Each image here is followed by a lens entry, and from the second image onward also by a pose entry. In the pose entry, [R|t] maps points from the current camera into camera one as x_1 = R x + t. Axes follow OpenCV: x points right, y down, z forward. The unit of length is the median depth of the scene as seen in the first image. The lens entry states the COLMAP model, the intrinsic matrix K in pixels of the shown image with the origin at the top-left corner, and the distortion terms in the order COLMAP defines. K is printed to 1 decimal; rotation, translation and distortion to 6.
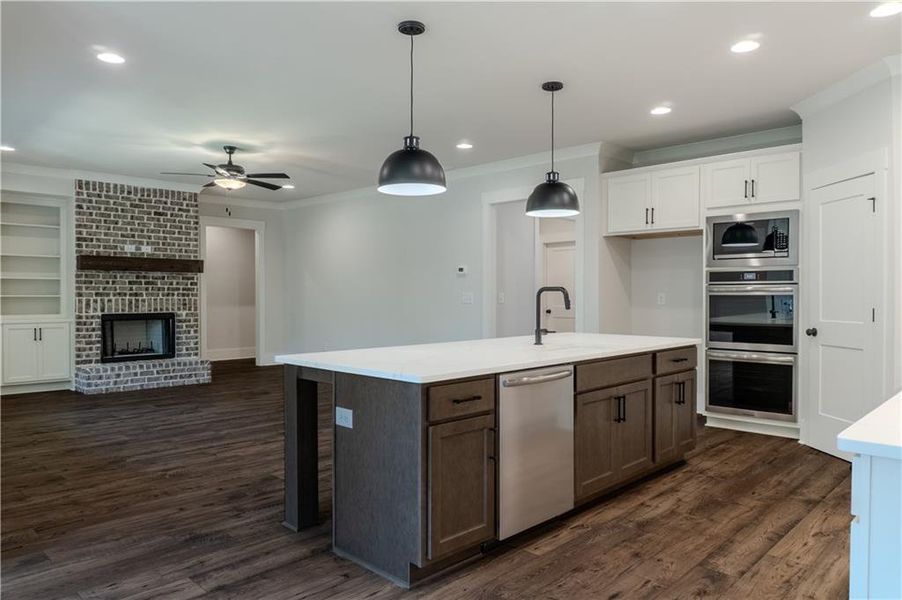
lens RADIAL K [[616.3, 0, 450.2], [0, 616.3, 302.1], [0, 0, 1]] dist [-0.022486, -0.001812]
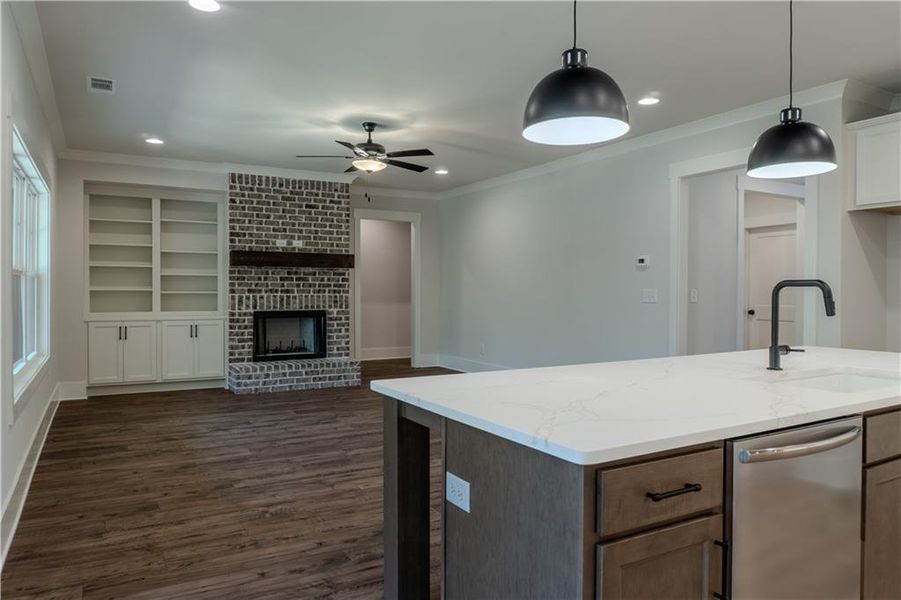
lens RADIAL K [[614.3, 0, 450.5], [0, 614.3, 300.0], [0, 0, 1]] dist [-0.029135, 0.002889]
pose [[0.962157, 0.004708, -0.272454, -0.004958], [-0.004117, 0.999988, 0.002740, -0.002149], [0.272464, -0.001514, 0.962165, 0.151573]]
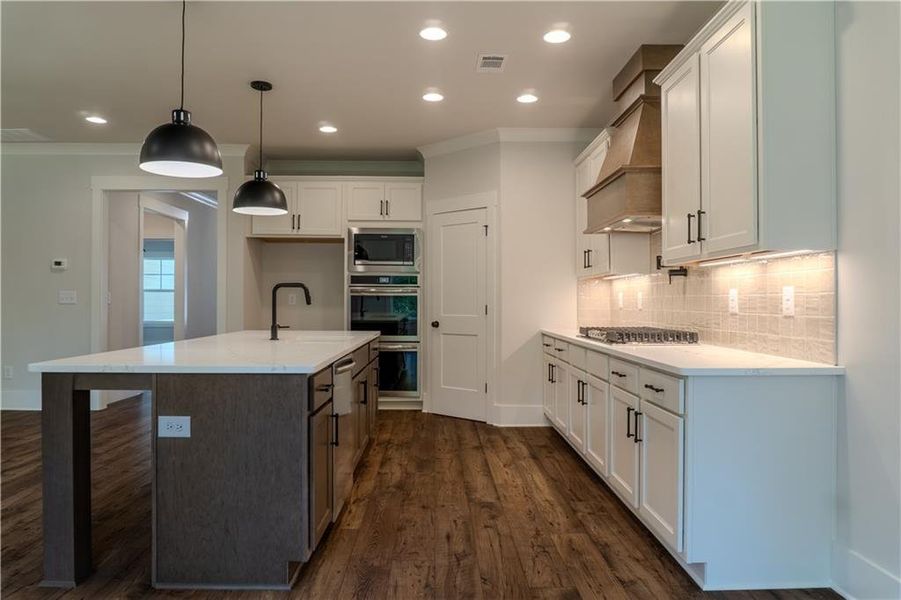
lens RADIAL K [[603.4, 0, 452.2], [0, 603.4, 301.5], [0, 0, 1]] dist [-0.027664, -0.000653]
pose [[0.697193, 0.003981, 0.716872, -0.185718], [0.003856, 0.999949, -0.009303, 0.008077], [-0.716873, 0.009250, 0.697142, 0.050940]]
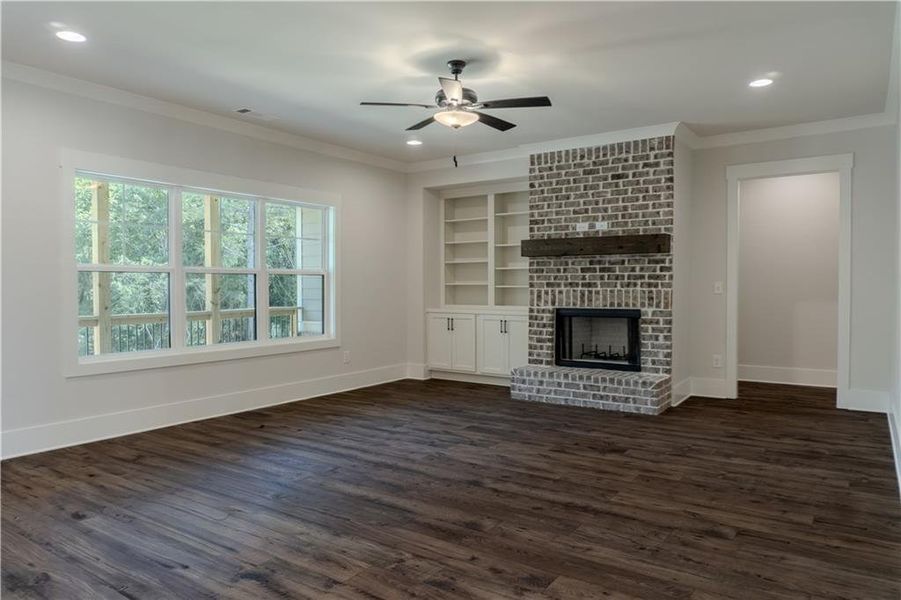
lens RADIAL K [[614.3, 0, 450.5], [0, 614.3, 300.0], [0, 0, 1]] dist [-0.029135, 0.002889]
pose [[0.162427, 0.023021, -0.986452, 0.249610], [-0.007665, 0.999727, 0.022069, -0.009155], [0.986691, 0.003976, 0.162559, 0.728584]]
